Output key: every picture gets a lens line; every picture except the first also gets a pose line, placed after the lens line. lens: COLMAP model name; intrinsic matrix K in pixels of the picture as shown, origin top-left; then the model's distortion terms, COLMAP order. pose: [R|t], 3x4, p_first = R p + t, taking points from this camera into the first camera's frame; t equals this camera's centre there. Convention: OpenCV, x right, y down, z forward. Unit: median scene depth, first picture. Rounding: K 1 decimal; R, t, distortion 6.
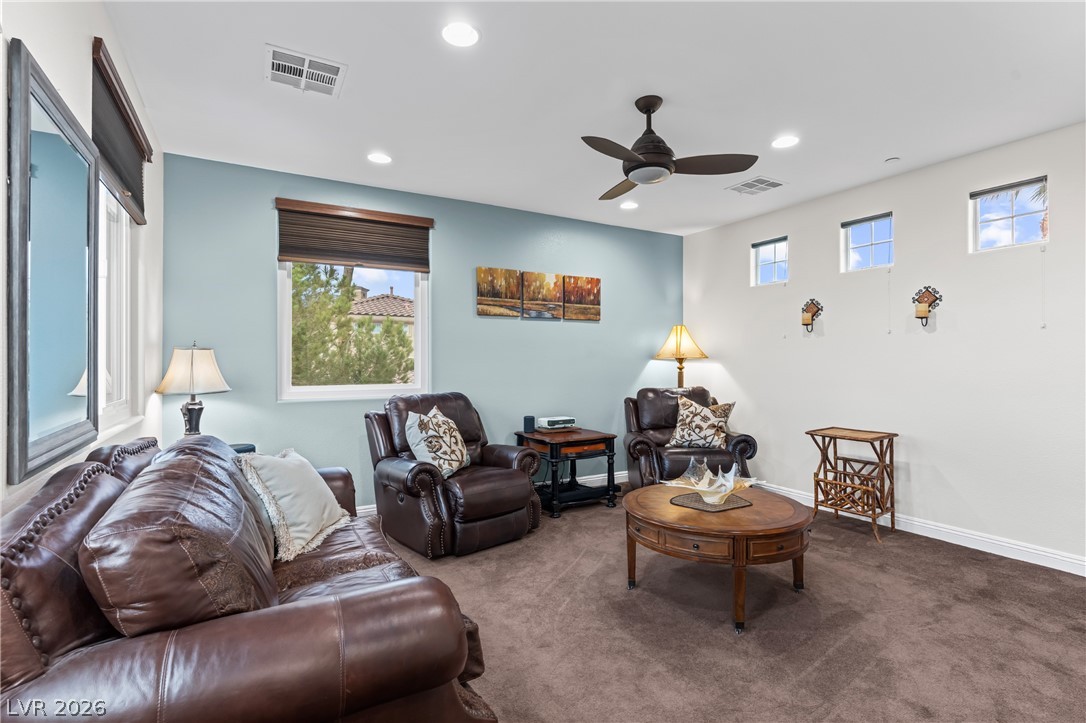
lens RADIAL K [[519.3, 0, 543.1], [0, 519.3, 361.3], [0, 0, 1]] dist [0.003238, 0.000585]
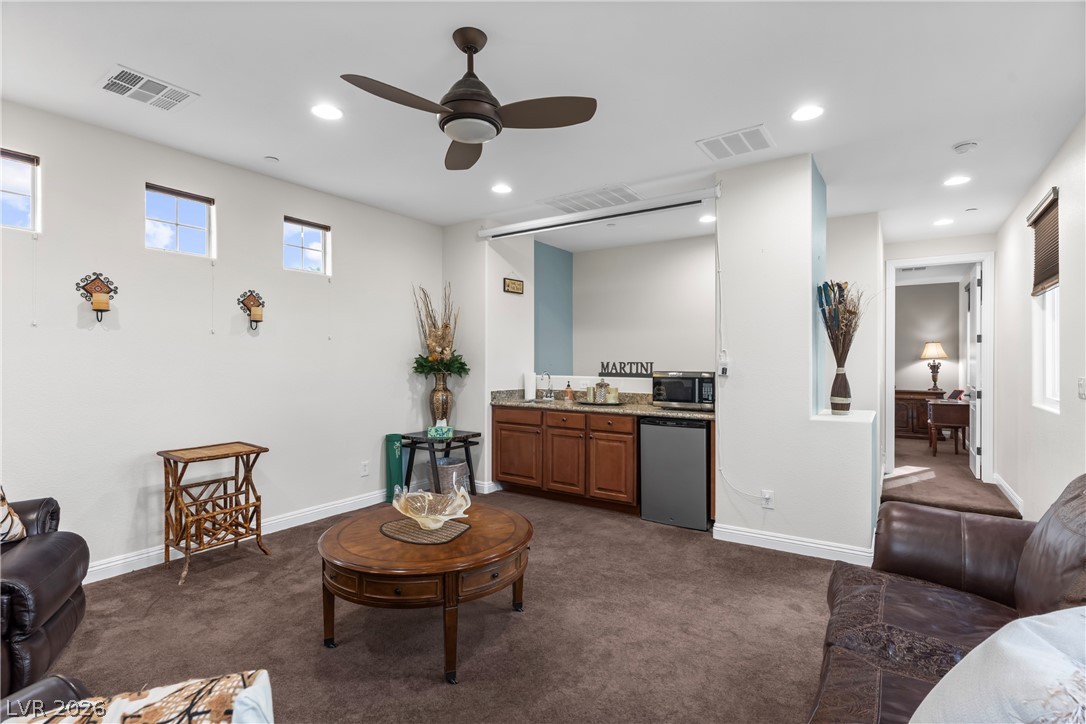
lens RADIAL K [[519.3, 0, 543.2], [0, 519.3, 361.2], [0, 0, 1]] dist [0.003238, 0.000585]
pose [[-0.437131, -0.004872, 0.899384, -0.388608], [-0.004484, 0.999985, 0.003237, -0.011600], [-0.899386, -0.002618, -0.437147, 0.873103]]
